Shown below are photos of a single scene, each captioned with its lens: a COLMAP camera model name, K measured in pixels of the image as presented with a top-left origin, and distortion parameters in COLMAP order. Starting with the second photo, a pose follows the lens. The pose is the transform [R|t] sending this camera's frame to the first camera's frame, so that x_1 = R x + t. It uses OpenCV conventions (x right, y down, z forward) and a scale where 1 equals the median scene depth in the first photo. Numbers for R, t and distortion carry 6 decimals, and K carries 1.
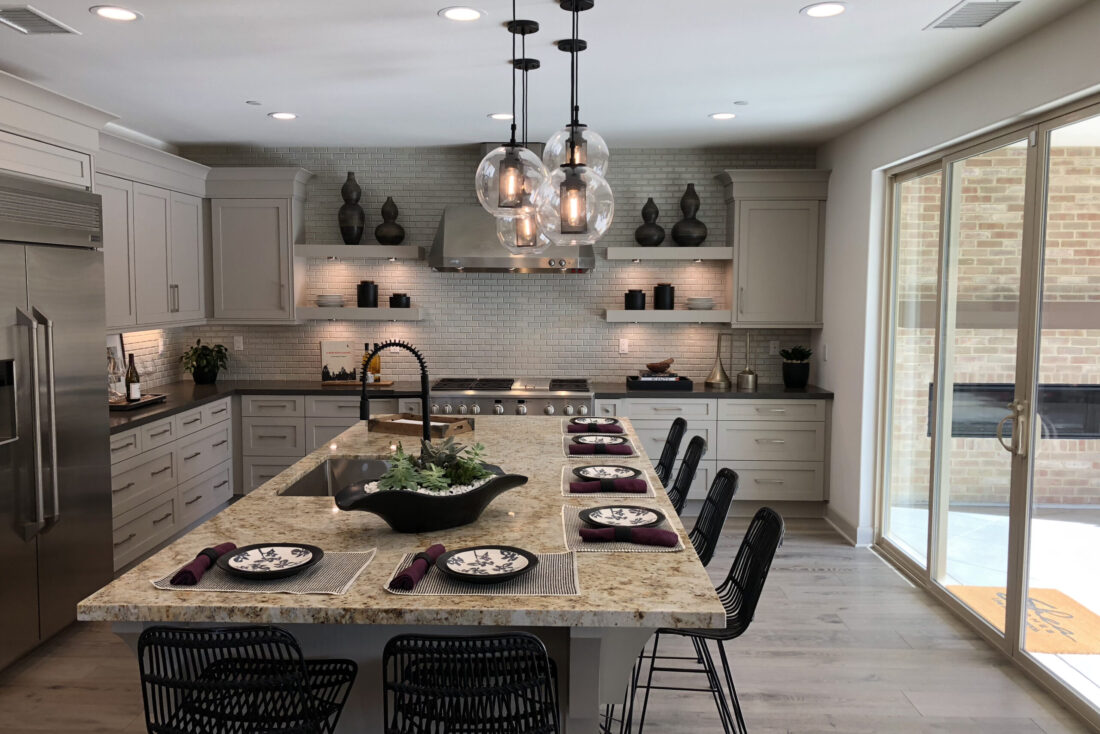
lens RADIAL K [[891.7, 0, 550.3], [0, 891.7, 360.0], [0, 0, 1]] dist [0.078936, -0.197886]
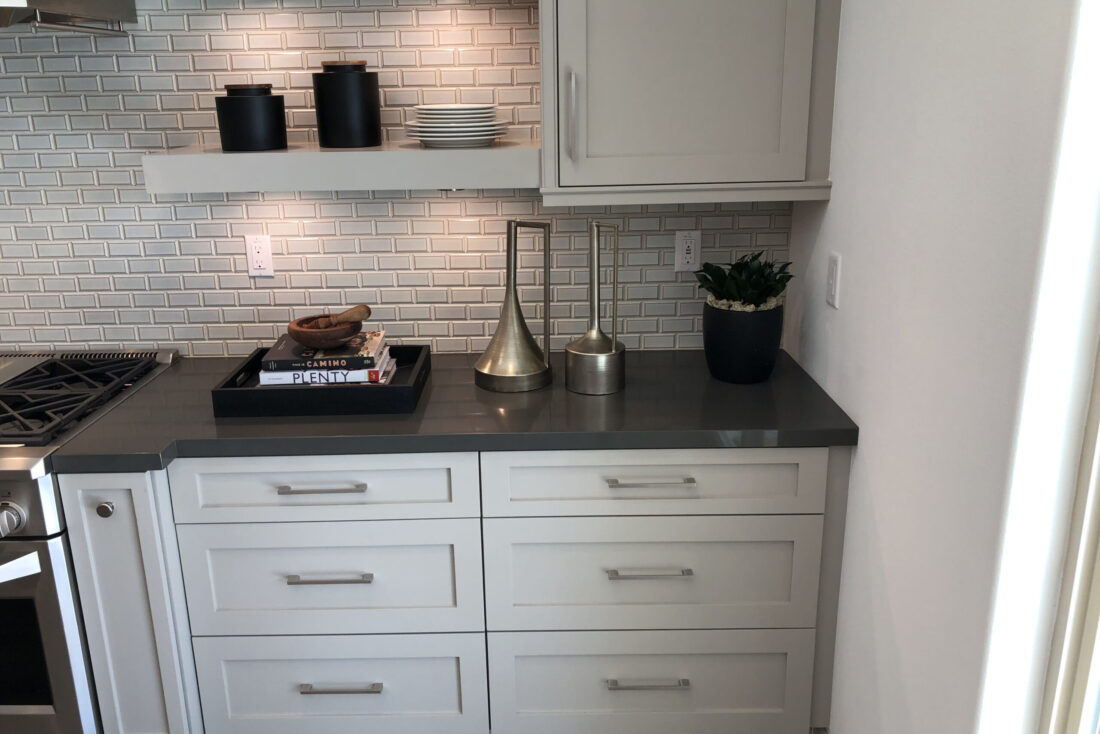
lens RADIAL K [[893.7, 0, 550.0], [0, 893.7, 367.0], [0, 0, 1]] dist [0.072568, -0.113562]
pose [[0.999548, -0.027121, 0.012988, 0.195868], [0.023639, 0.975647, 0.218070, -0.048674], [-0.018586, -0.217664, 0.975847, 0.665800]]
